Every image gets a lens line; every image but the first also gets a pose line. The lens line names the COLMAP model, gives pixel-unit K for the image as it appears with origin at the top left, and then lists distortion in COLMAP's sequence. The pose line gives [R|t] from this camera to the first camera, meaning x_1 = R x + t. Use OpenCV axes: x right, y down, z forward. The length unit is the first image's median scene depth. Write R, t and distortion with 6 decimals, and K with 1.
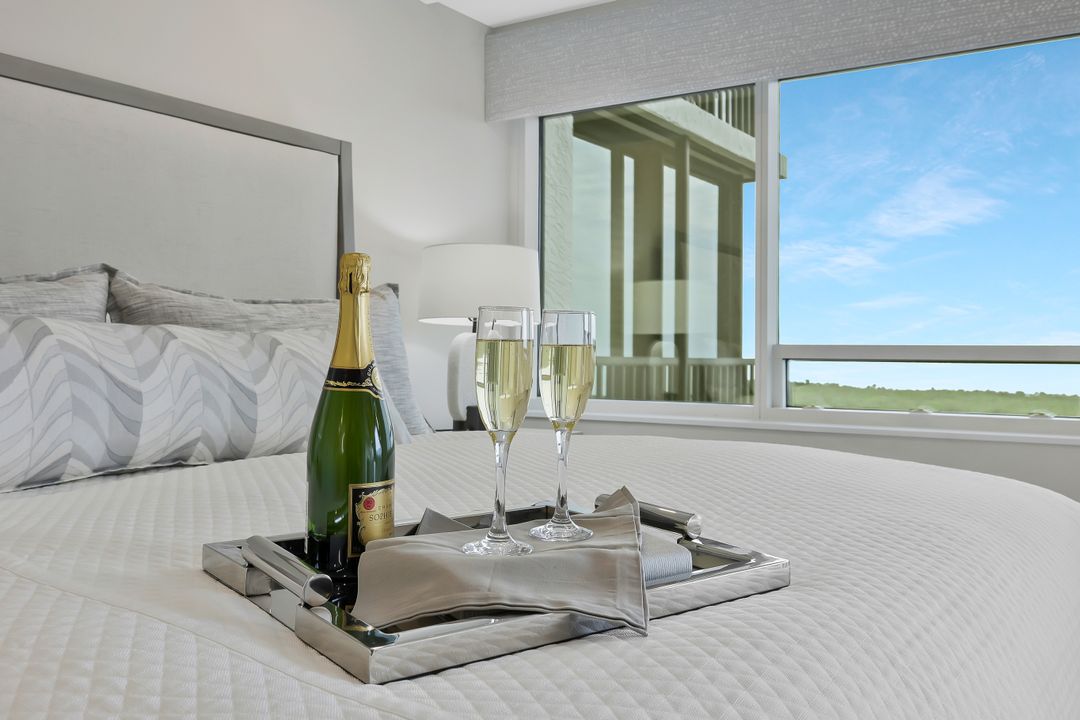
lens RADIAL K [[951.7, 0, 536.9], [0, 951.7, 336.6], [0, 0, 1]] dist [0.007117, 0.002123]
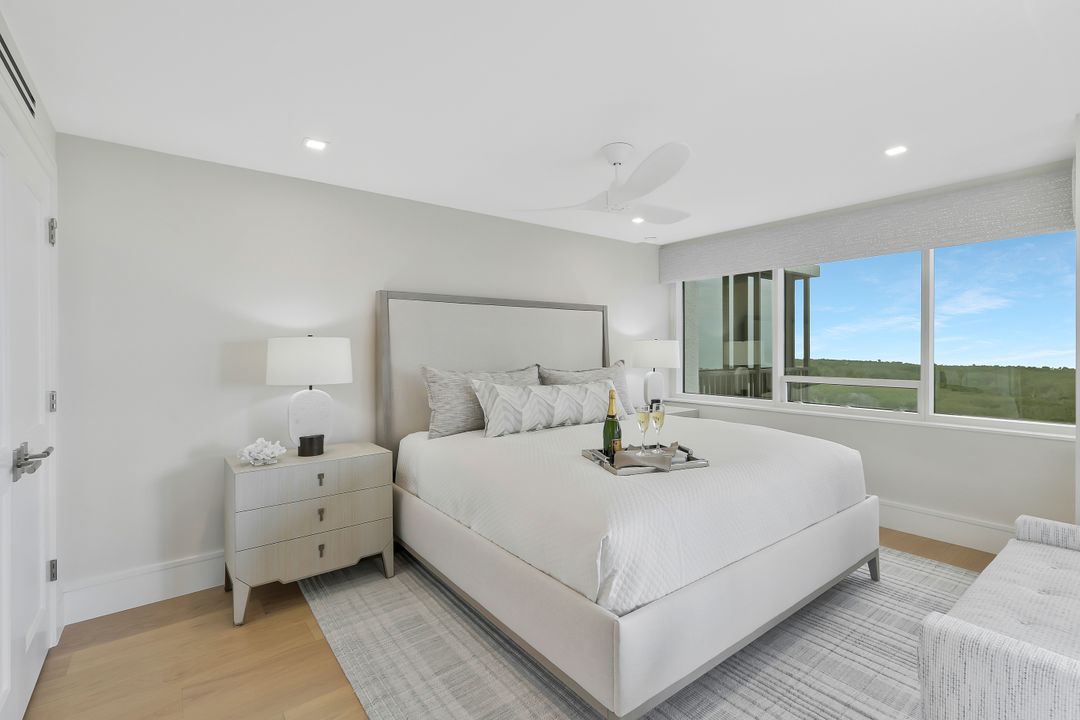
lens RADIAL K [[489.3, 0, 531.3], [0, 489.3, 345.5], [0, 0, 1]] dist [-0.002301, 0.000203]
pose [[0.942656, -0.012280, -0.333539, 0.146939], [0.014809, 0.999878, 0.005041, -0.198410], [0.333436, -0.009692, 0.942723, -0.860646]]
